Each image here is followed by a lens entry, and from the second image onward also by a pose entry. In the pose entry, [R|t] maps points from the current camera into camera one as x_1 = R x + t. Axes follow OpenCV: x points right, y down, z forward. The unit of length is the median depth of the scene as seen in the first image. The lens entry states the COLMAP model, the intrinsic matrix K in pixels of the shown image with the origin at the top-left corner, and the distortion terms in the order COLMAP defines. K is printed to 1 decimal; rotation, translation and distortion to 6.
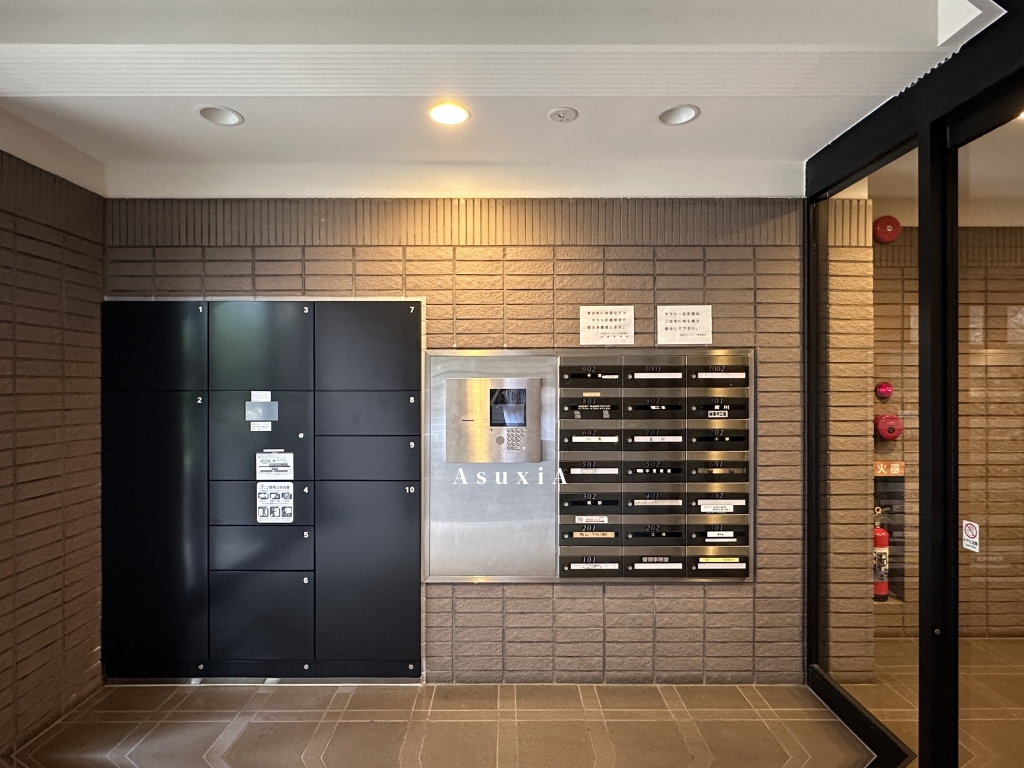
lens RADIAL K [[534.4, 0, 508.6], [0, 534.4, 382.2], [0, 0, 1]] dist [-0.005420, 0.000509]
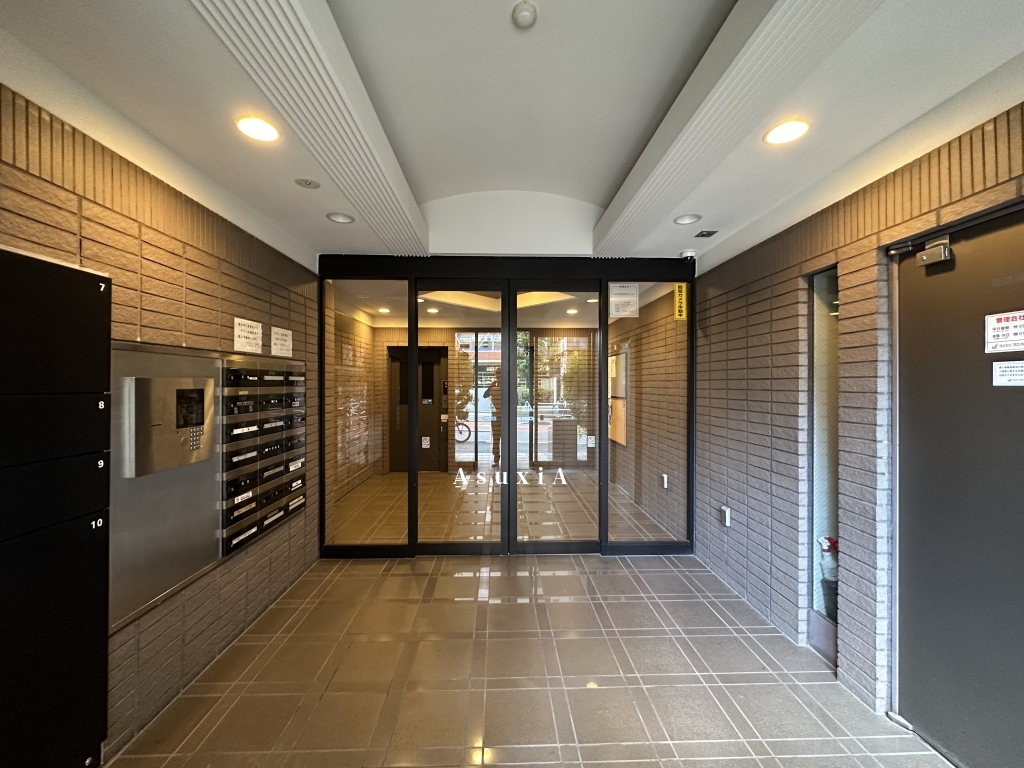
lens RADIAL K [[407.9, 0, 508.3], [0, 407.9, 384.5], [0, 0, 1]] dist [-0.001396, 0.000716]
pose [[-0.021015, -0.001919, 0.999777, -0.771116], [-0.004285, 0.999989, 0.001829, 0.000078], [-0.999770, -0.004246, -0.021023, 0.424761]]
